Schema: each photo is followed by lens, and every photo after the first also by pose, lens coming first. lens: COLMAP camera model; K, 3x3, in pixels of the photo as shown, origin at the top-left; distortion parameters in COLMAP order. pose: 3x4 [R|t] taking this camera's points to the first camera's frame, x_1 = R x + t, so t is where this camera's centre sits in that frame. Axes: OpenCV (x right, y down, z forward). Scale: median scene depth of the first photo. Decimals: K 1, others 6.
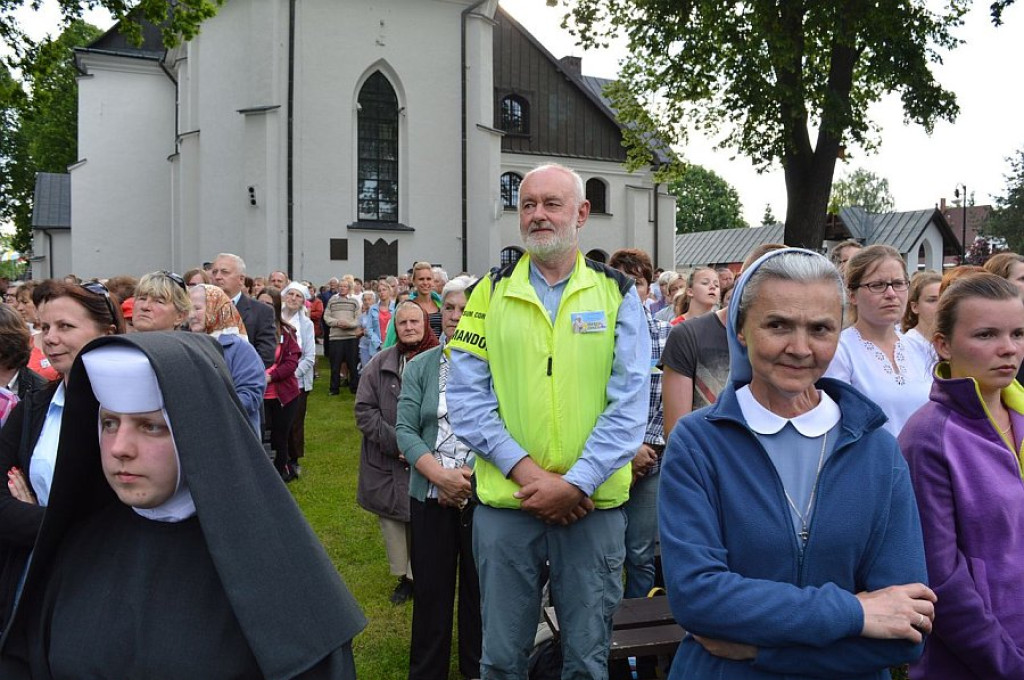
lens RADIAL K [[828.5, 0, 511.9], [0, 828.5, 327.0], [0, 0, 1]] dist [-0.086333, -0.001787]
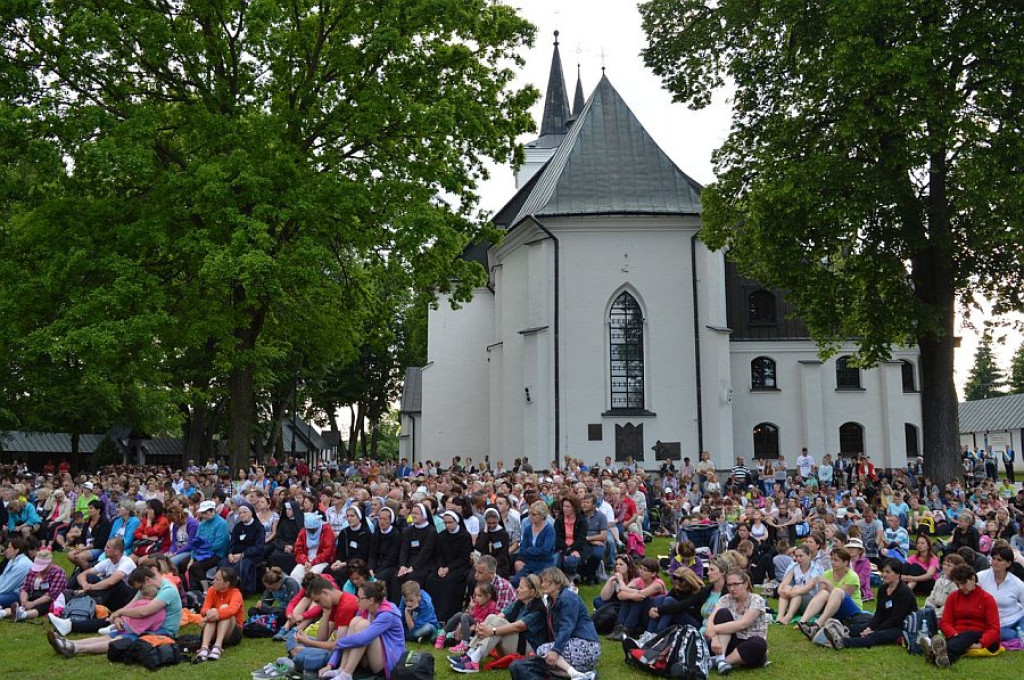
lens RADIAL K [[828.5, 0, 511.9], [0, 828.5, 327.0], [0, 0, 1]] dist [-0.086333, -0.001787]
pose [[0.911330, -0.073539, -0.405054, 0.197938], [-0.009205, 0.980030, -0.198638, 0.002054], [0.411573, 0.184753, 0.892454, -0.223500]]
